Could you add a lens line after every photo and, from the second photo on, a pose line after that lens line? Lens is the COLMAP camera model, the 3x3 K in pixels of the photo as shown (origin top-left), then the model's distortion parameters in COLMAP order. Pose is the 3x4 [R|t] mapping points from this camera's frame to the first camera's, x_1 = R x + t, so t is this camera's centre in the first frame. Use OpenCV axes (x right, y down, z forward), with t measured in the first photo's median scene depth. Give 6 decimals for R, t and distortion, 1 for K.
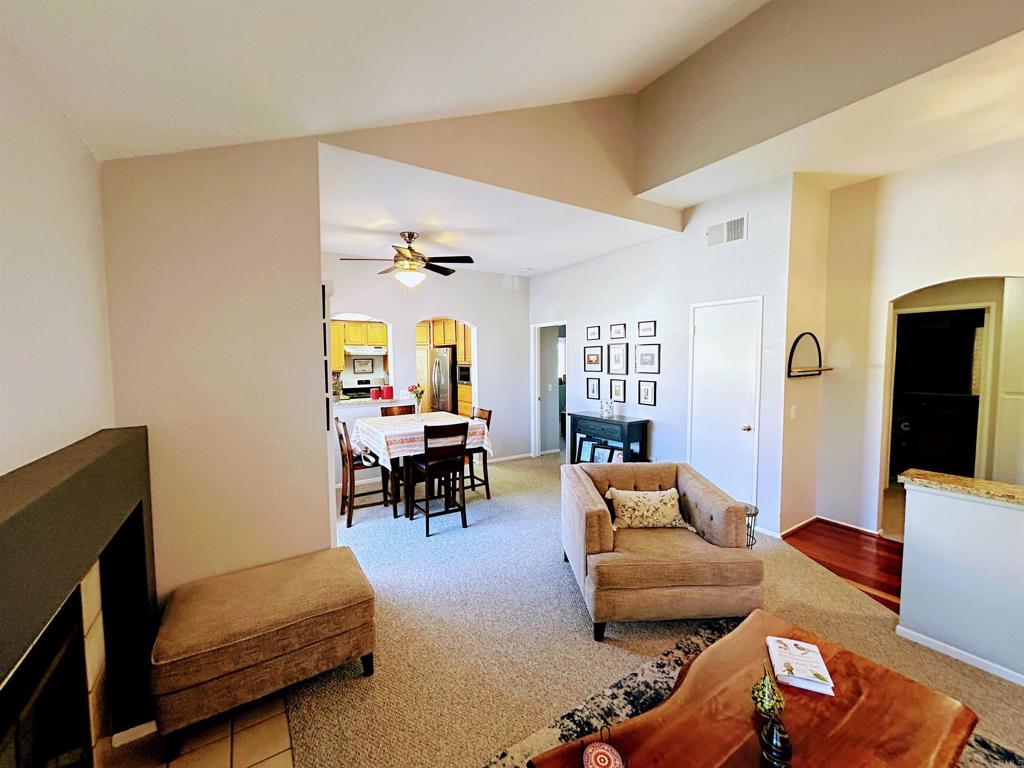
lens RADIAL K [[411.4, 0, 517.9], [0, 411.4, 383.2], [0, 0, 1]] dist [0.000040, 0.000300]
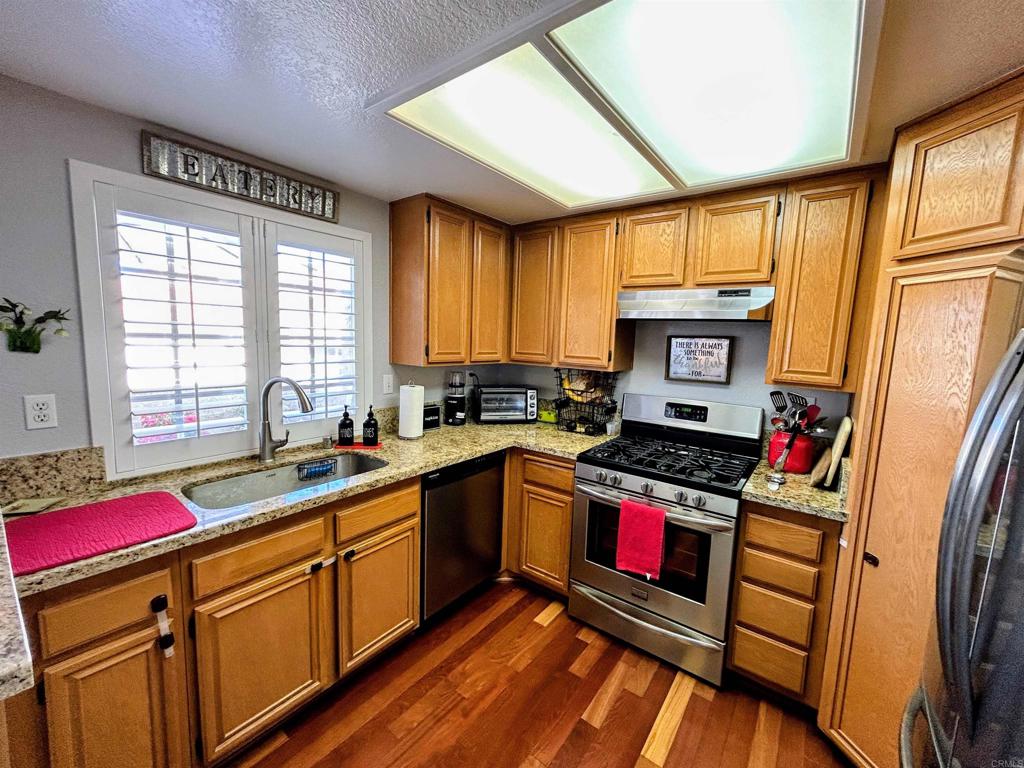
lens RADIAL K [[411.4, 0, 507.4], [0, 411.4, 383.2], [0, 0, 1]] dist [0.000040, 0.000300]
pose [[0.324749, 0.125390, -0.937452, -0.200326], [-0.095742, 0.990440, 0.099311, -0.061657], [0.940942, 0.057502, 0.333649, 1.167291]]
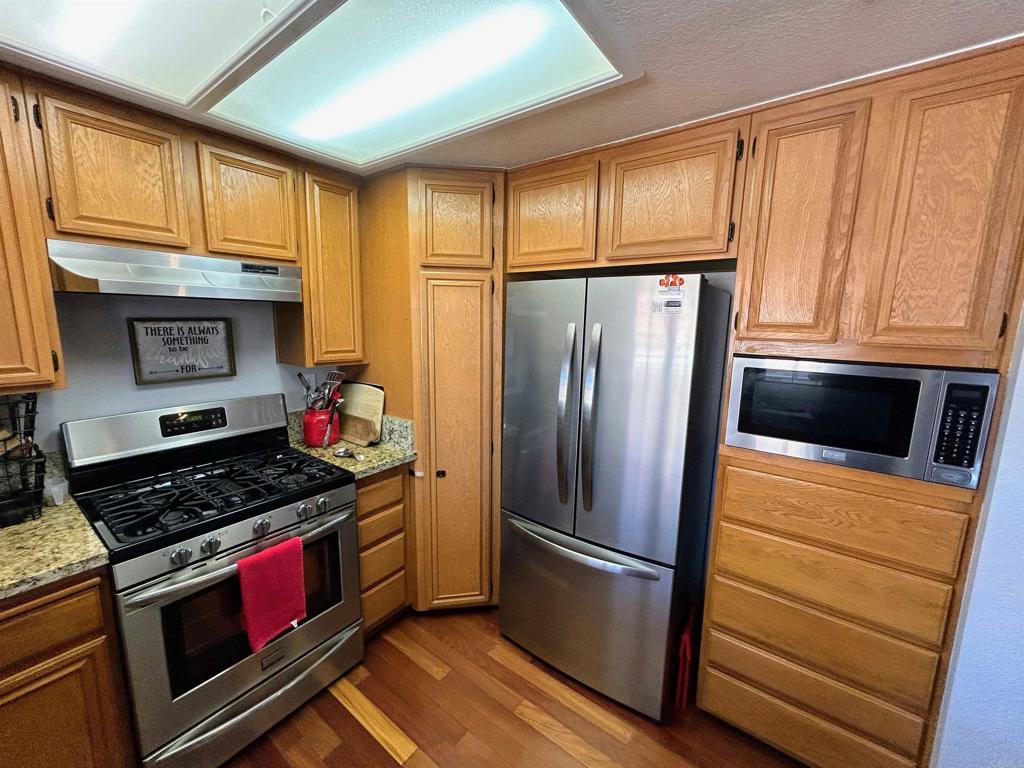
lens RADIAL K [[411.4, 0, 512.4], [0, 411.4, 385.1], [0, 0, 1]] dist [0.000040, 0.000300]
pose [[0.941857, -0.034915, 0.334196, -0.429925], [0.001471, 0.995006, 0.099809, -0.067322], [-0.336012, -0.093514, 0.937204, 1.102688]]
